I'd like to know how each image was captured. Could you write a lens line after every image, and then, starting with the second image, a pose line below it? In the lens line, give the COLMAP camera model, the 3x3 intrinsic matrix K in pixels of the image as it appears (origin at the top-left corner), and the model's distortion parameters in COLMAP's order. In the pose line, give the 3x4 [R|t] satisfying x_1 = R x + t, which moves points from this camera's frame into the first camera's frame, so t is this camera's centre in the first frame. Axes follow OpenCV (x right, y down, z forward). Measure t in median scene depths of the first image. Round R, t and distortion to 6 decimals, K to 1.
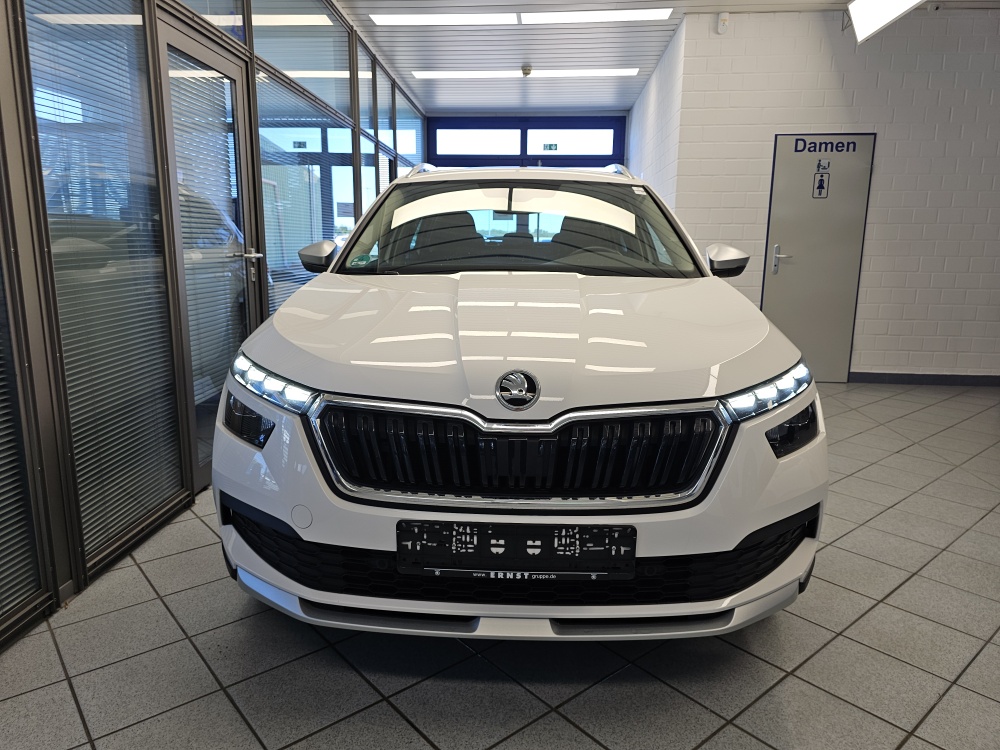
lens RADIAL K [[687.7, 0, 506.1], [0, 687.7, 368.0], [0, 0, 1]] dist [0.013826, -0.036521]
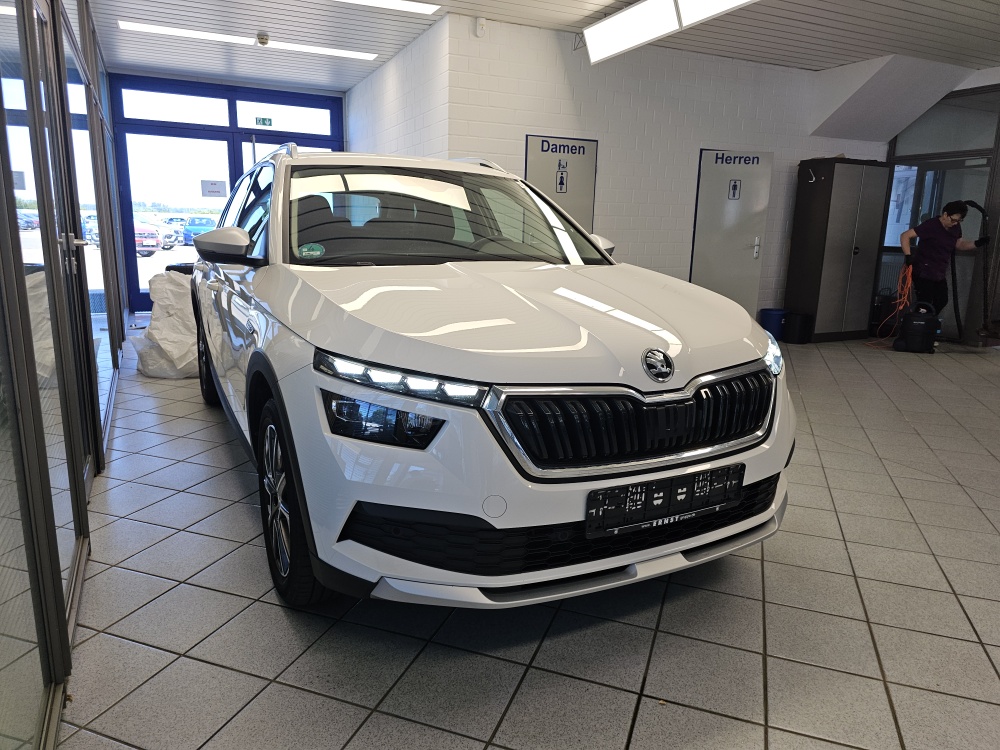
lens RADIAL K [[687.7, 0, 506.1], [0, 687.7, 368.0], [0, 0, 1]] dist [0.013826, -0.036521]
pose [[0.860752, -0.085937, 0.501718, -0.728042], [0.071696, 0.996288, 0.047648, -0.035647], [-0.503950, -0.005042, 0.863718, 0.099764]]
